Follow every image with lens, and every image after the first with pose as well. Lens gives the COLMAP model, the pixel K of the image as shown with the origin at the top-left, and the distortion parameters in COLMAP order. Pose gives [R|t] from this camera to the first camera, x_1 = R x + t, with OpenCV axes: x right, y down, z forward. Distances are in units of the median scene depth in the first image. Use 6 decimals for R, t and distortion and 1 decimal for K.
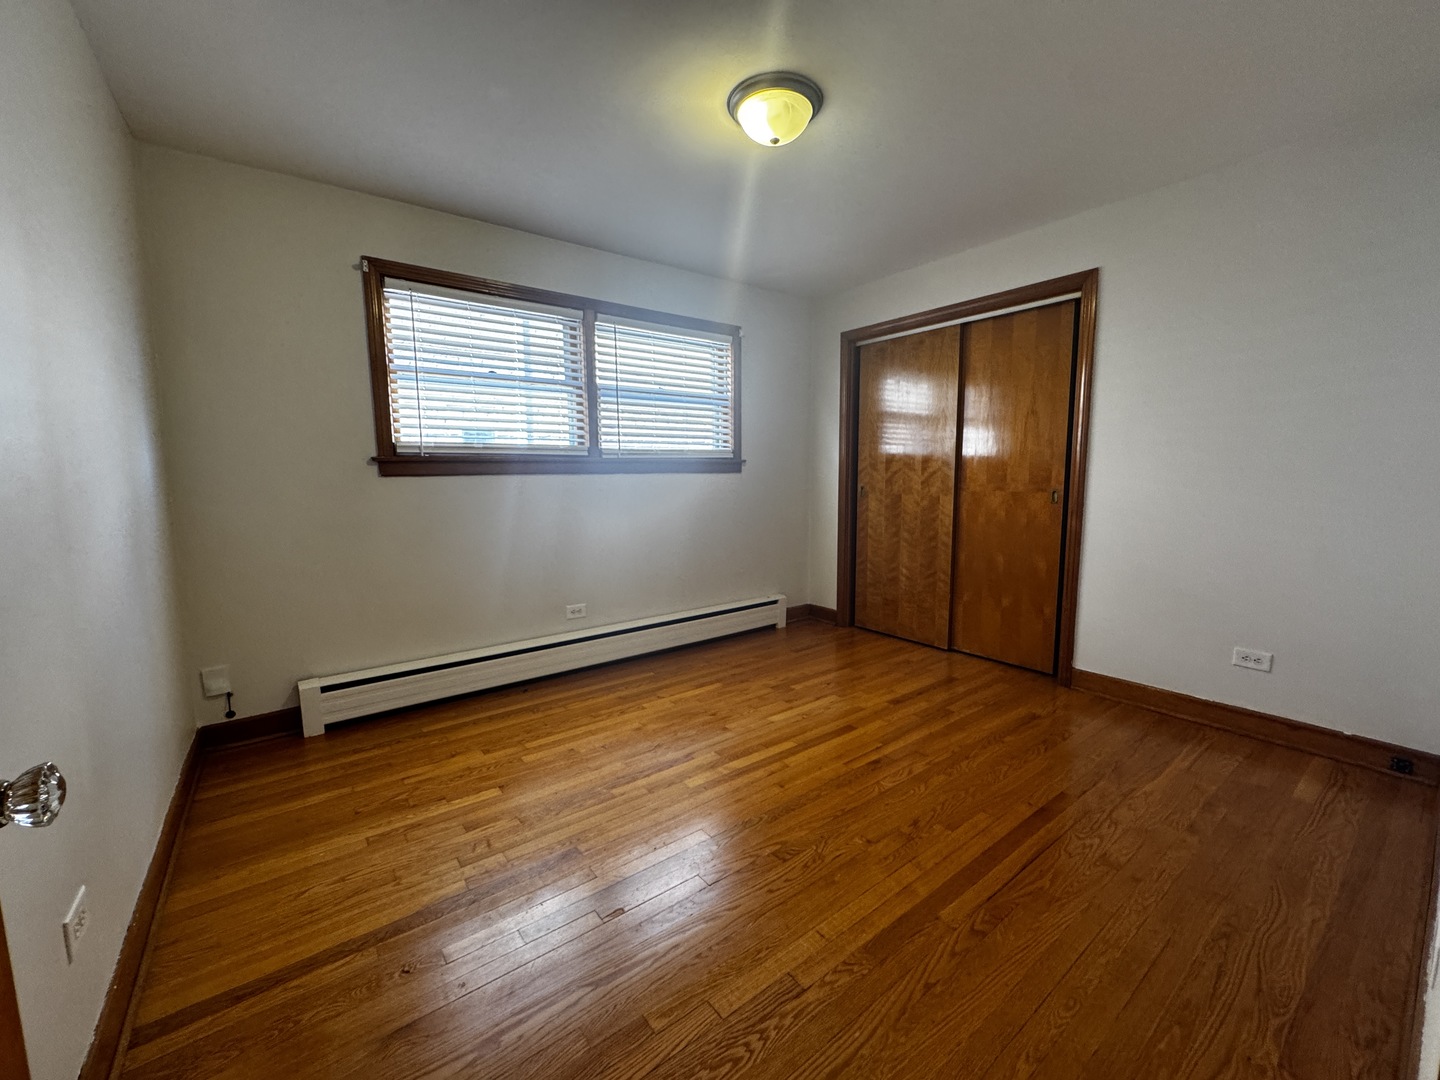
lens RADIAL K [[578.6, 0, 720.0], [0, 578.6, 540.0], [0, 0, 1]] dist [-0.003216, -0.000101]
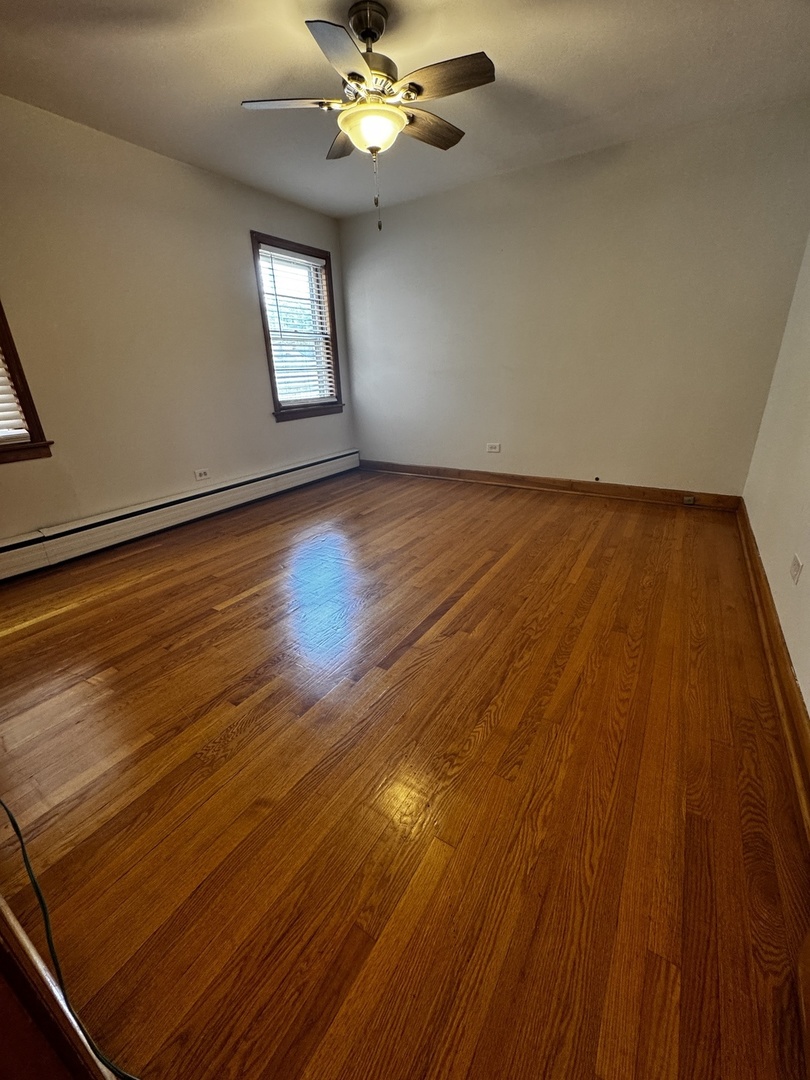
lens RADIAL K [[434.0, 0, 405.0], [0, 434.0, 540.0], [0, 0, 1]] dist [-0.003216, -0.000101]
pose [[0.933357, -0.135603, 0.332350, -0.245604], [0.042365, 0.961041, 0.273141, 0.023948], [-0.356440, -0.240859, 0.902739, -0.189735]]
